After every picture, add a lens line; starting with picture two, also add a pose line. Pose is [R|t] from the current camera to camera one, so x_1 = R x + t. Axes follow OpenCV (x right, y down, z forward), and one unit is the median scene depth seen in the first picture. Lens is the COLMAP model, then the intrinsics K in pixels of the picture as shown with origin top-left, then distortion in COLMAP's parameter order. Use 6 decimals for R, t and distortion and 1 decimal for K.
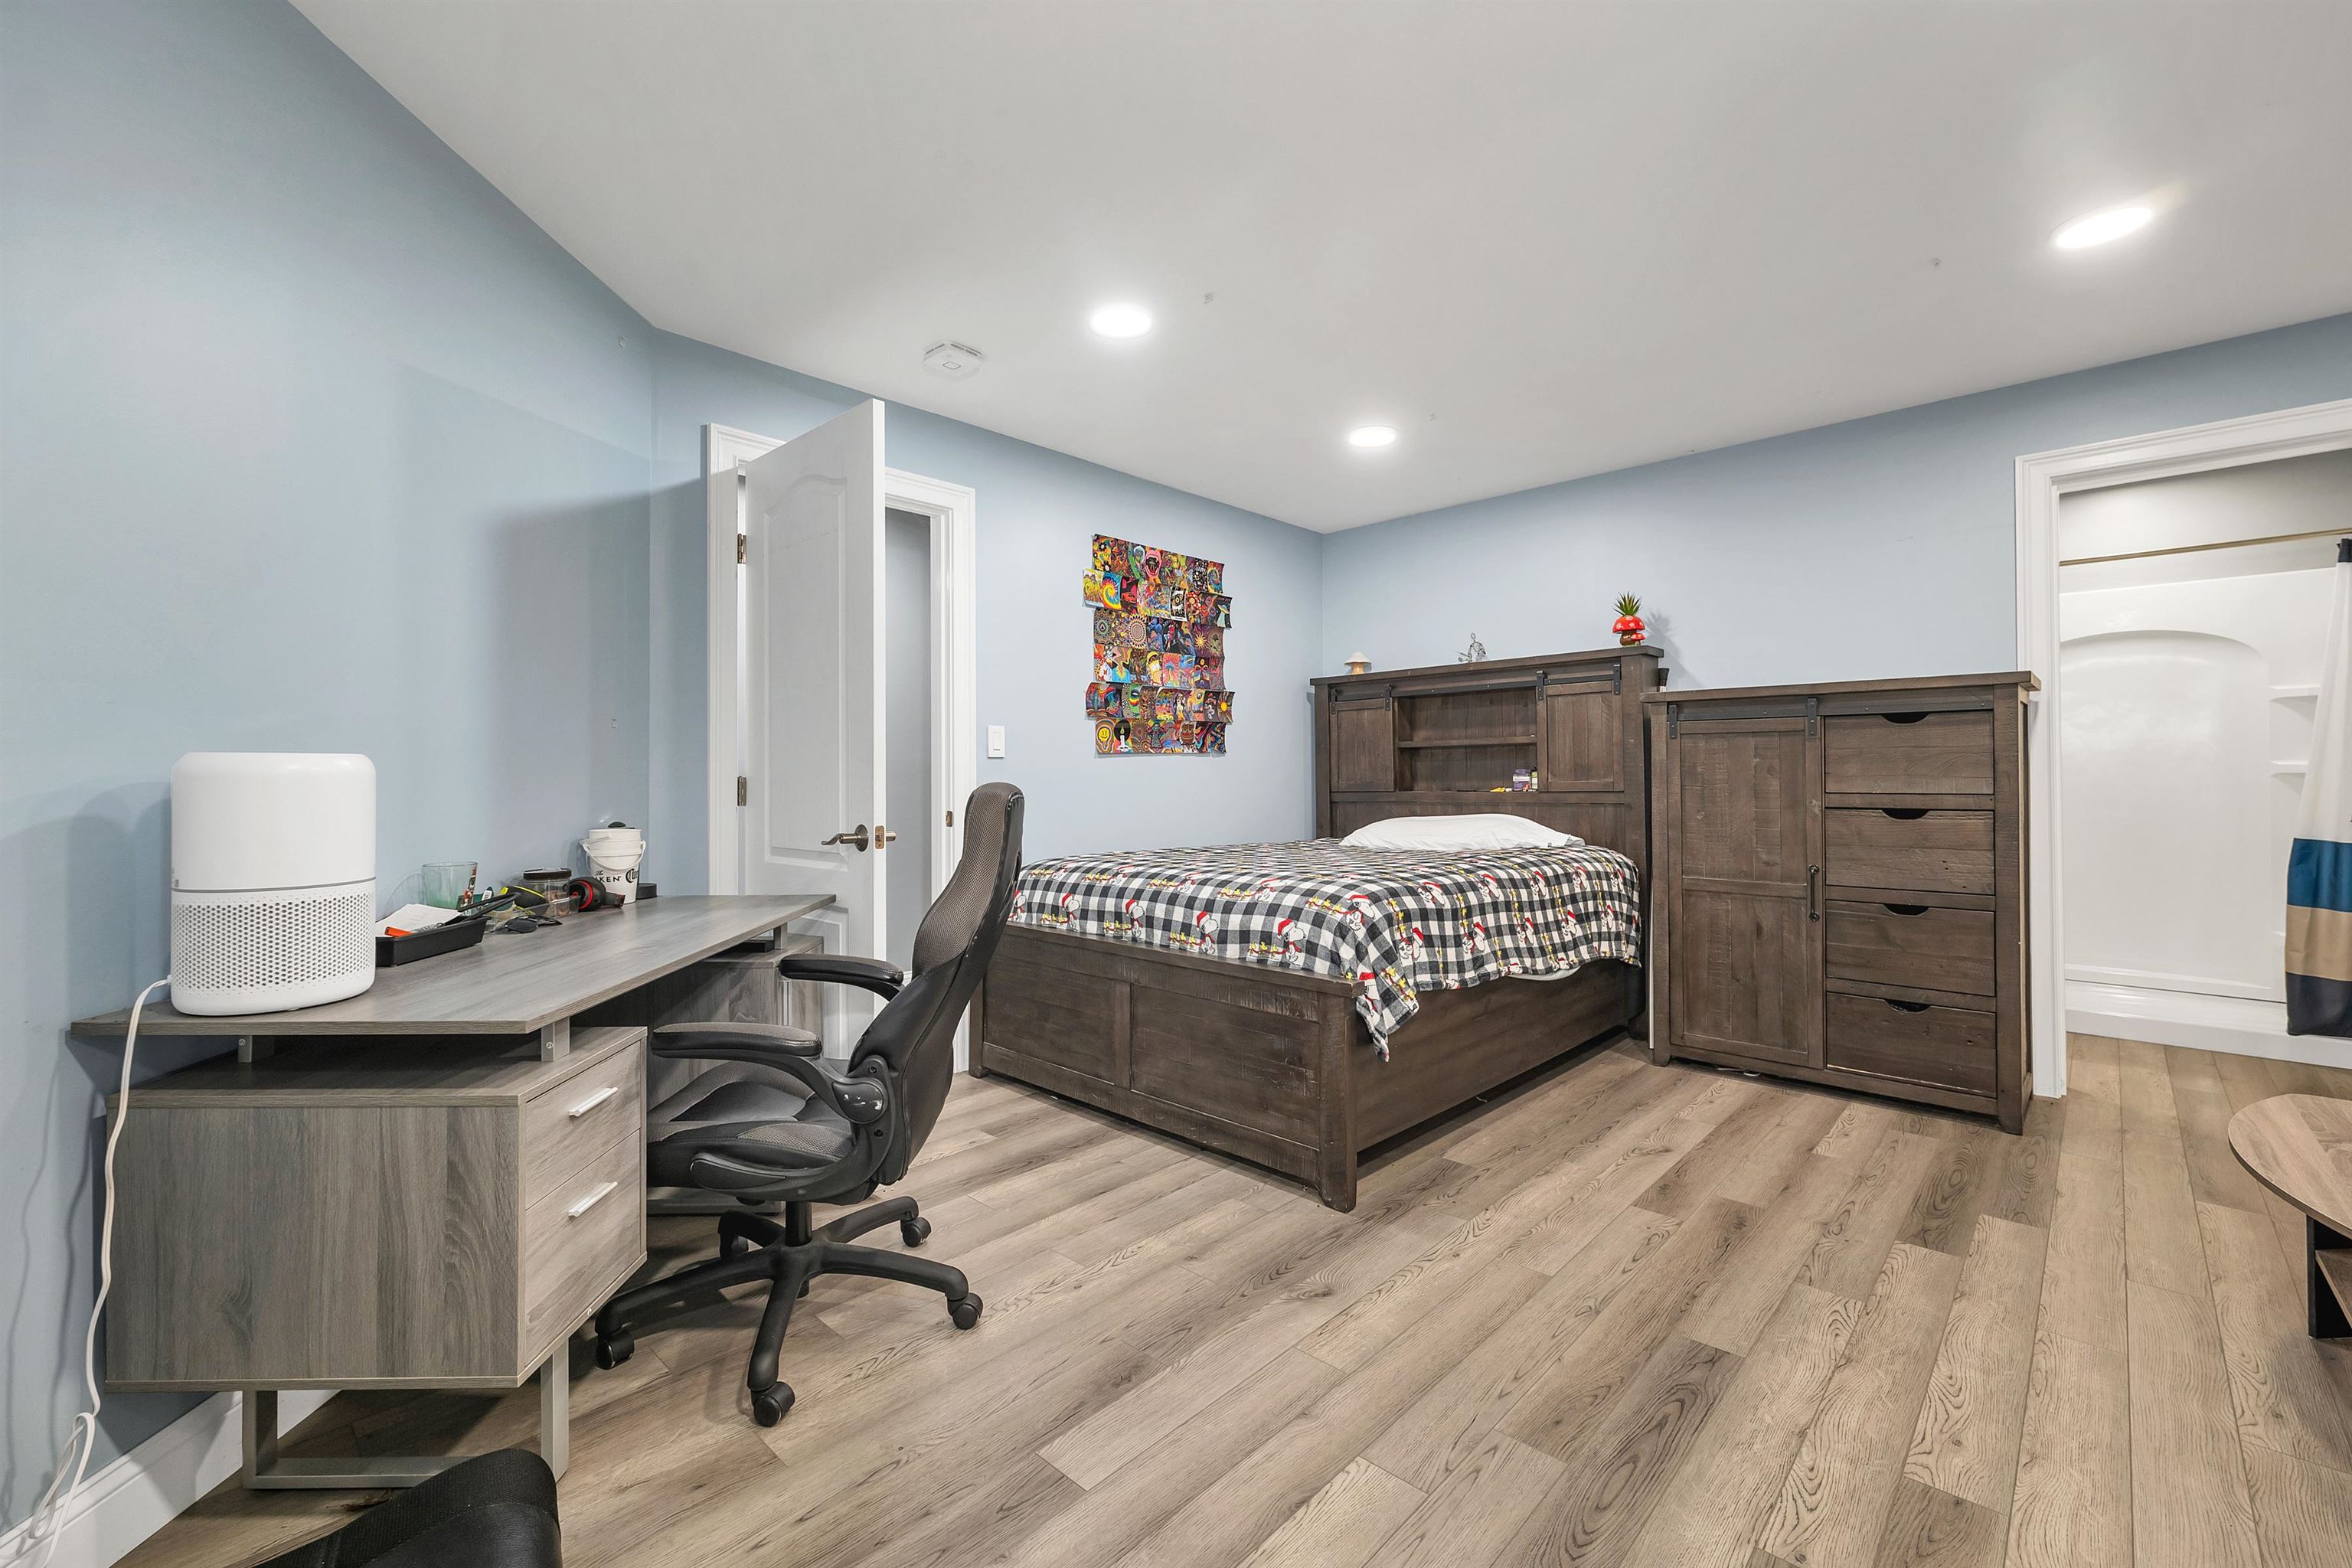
lens RADIAL K [[990.5, 0, 1175.5], [0, 990.5, 779.0], [0, 0, 1]] dist [0.004846, -0.000113]
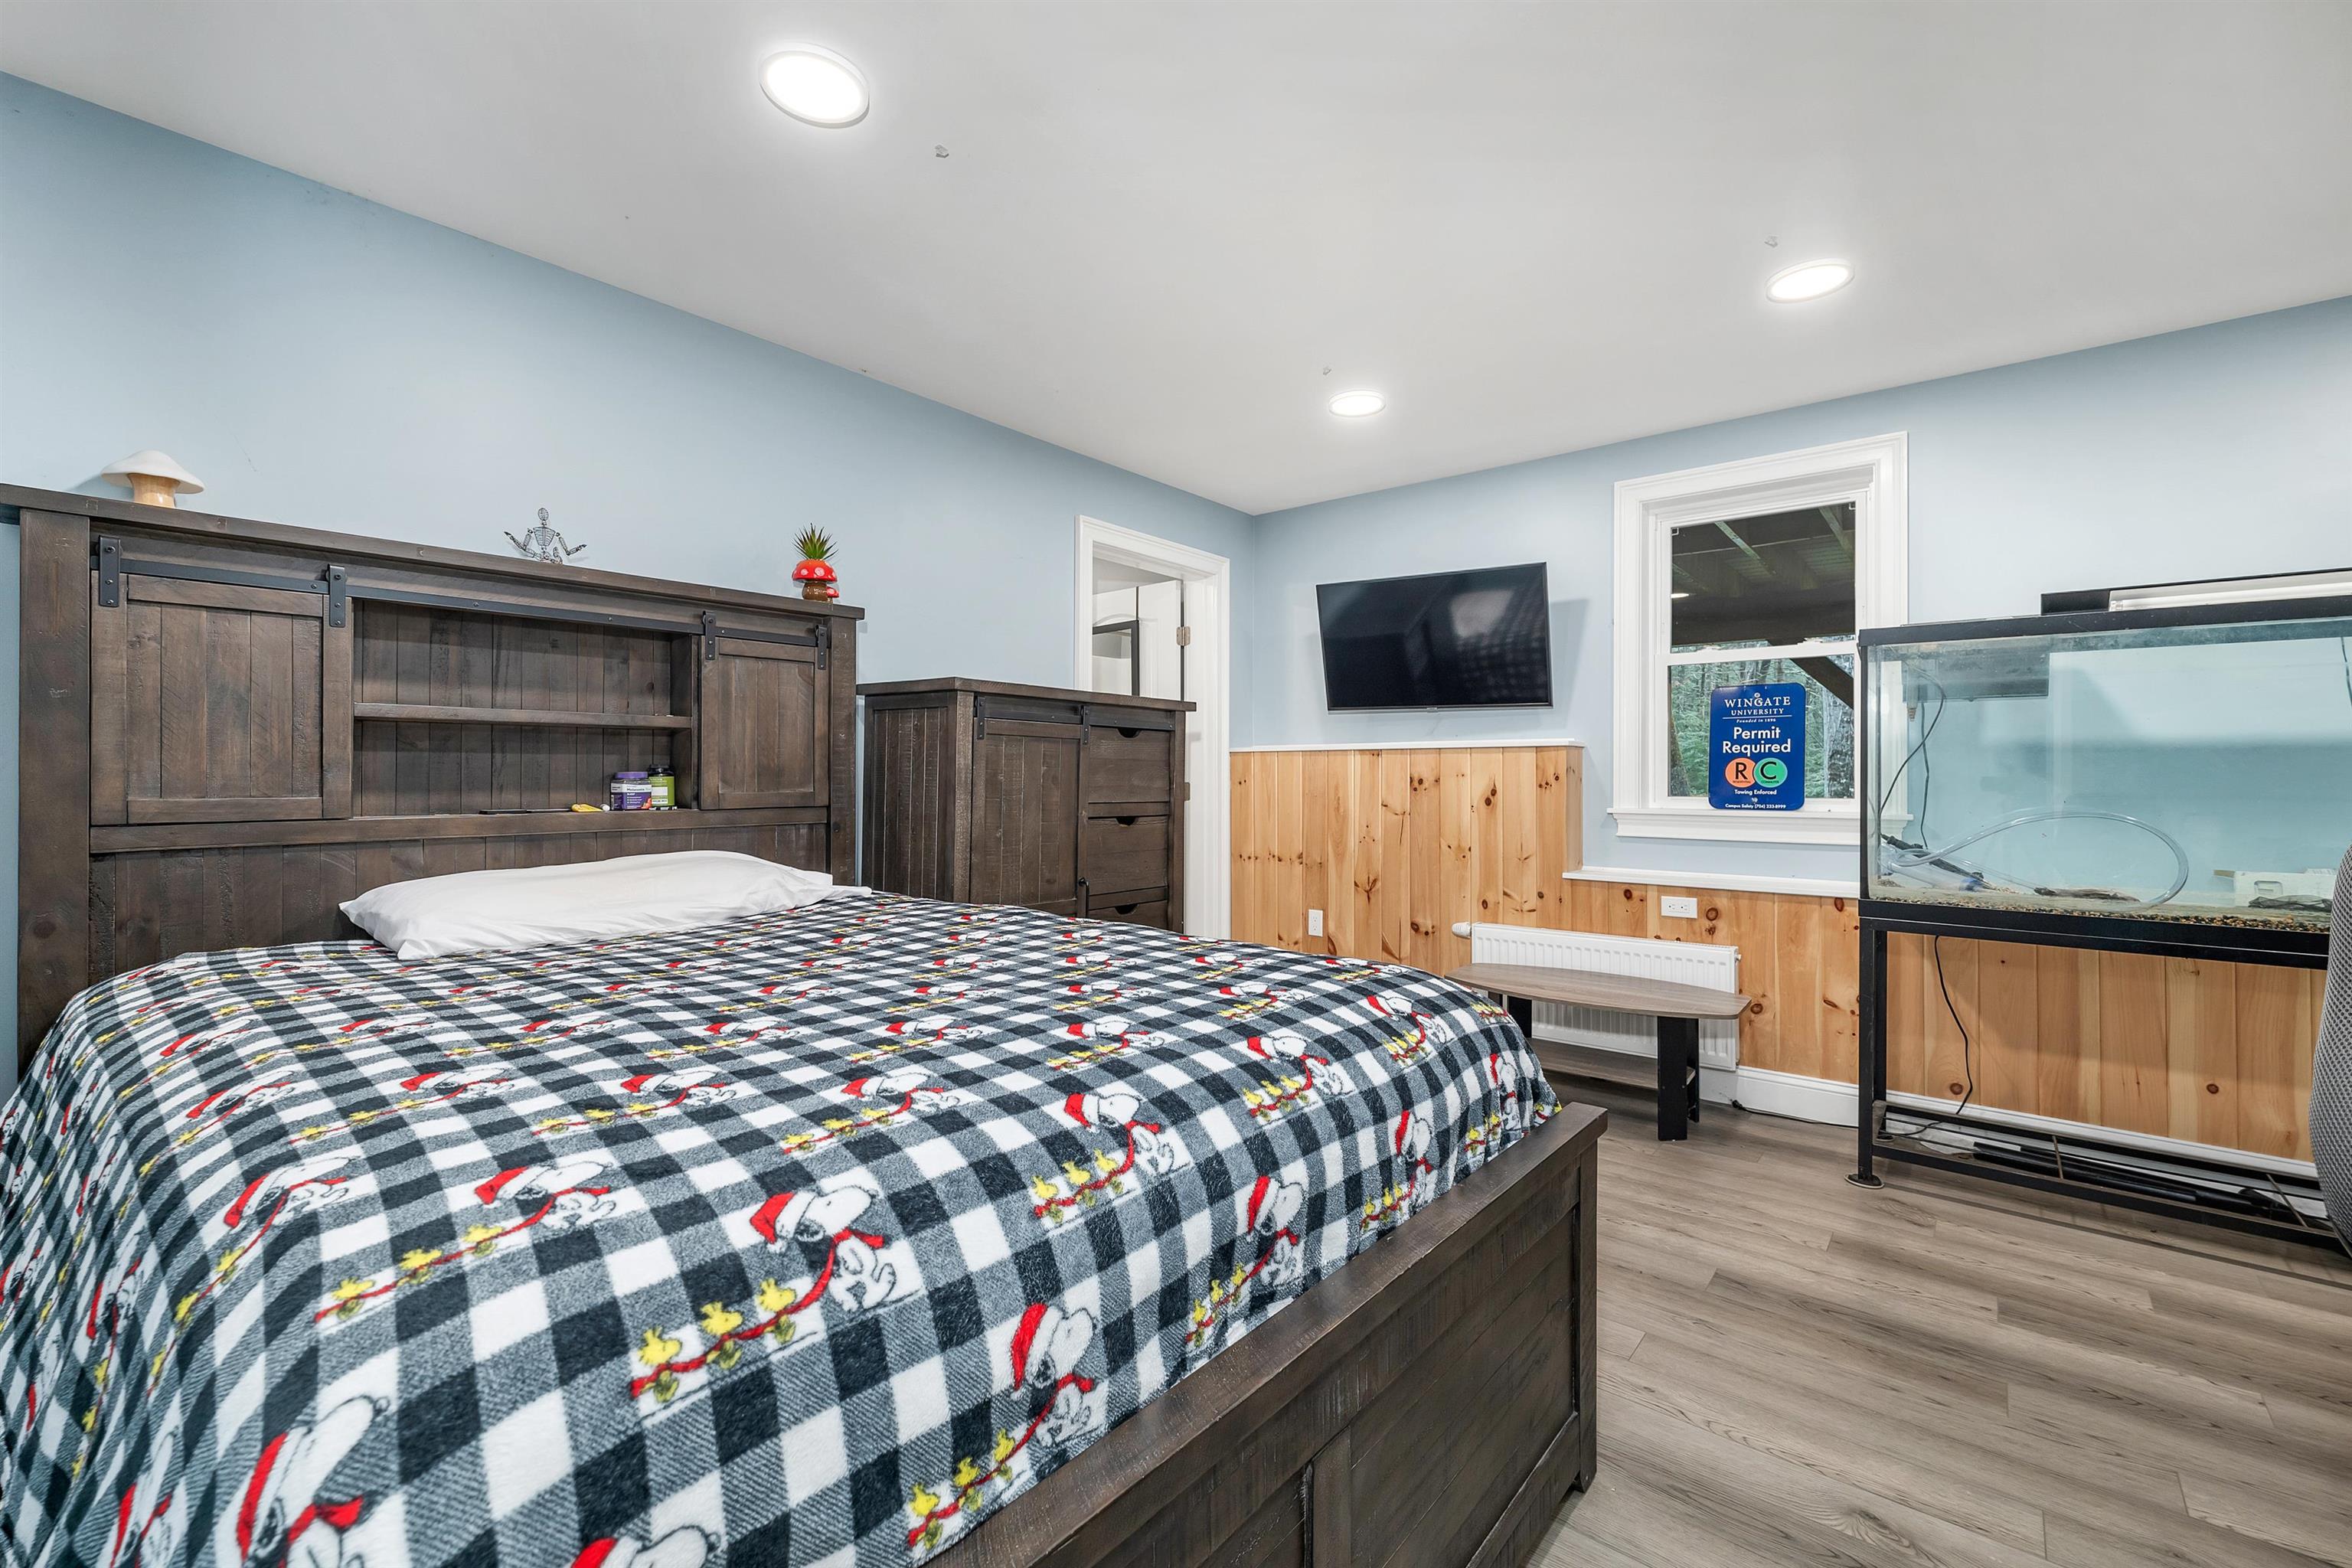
lens RADIAL K [[990.5, 0, 1176.1], [0, 990.5, 779.3], [0, 0, 1]] dist [0.004846, -0.000113]
pose [[-0.069540, 0.003889, 0.997572, -0.270676], [-0.004264, 0.999982, -0.004196, -0.004615], [-0.997570, -0.004545, -0.069522, 0.785491]]
